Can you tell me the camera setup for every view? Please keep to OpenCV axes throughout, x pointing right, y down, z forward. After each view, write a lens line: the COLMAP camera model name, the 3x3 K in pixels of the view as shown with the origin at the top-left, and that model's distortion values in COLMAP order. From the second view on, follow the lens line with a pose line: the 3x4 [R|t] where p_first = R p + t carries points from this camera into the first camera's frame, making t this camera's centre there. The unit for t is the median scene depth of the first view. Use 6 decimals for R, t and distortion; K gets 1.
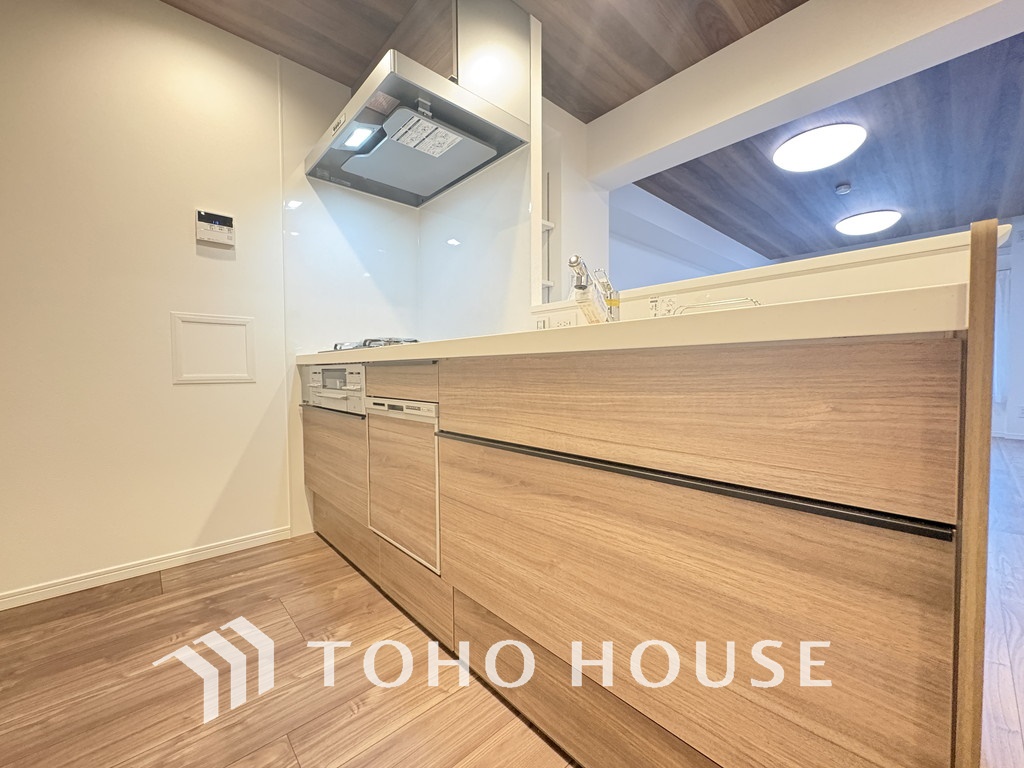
lens RADIAL K [[409.7, 0, 510.0], [0, 409.7, 383.6], [0, 0, 1]] dist [0.001285, -0.000146]
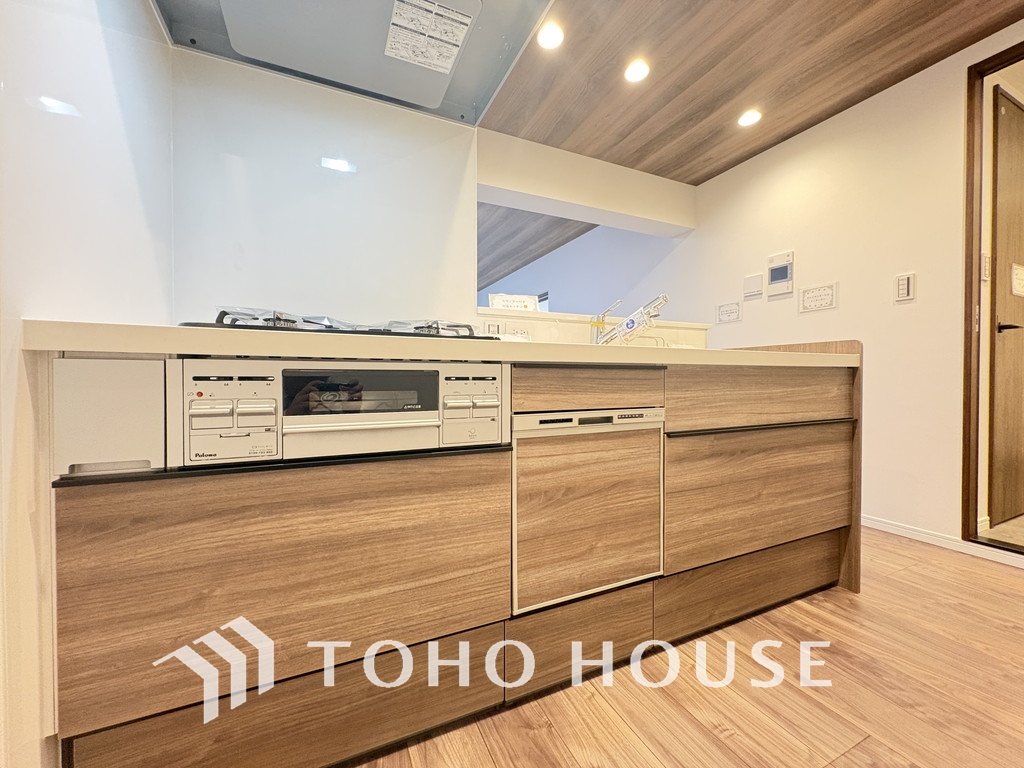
lens RADIAL K [[409.7, 0, 510.0], [0, 409.7, 383.6], [0, 0, 1]] dist [0.001285, -0.000146]
pose [[0.298049, -0.007920, 0.954518, -1.254368], [0.029543, 0.999563, -0.000931, -0.021685], [-0.954093, 0.028477, 0.298153, 1.036569]]
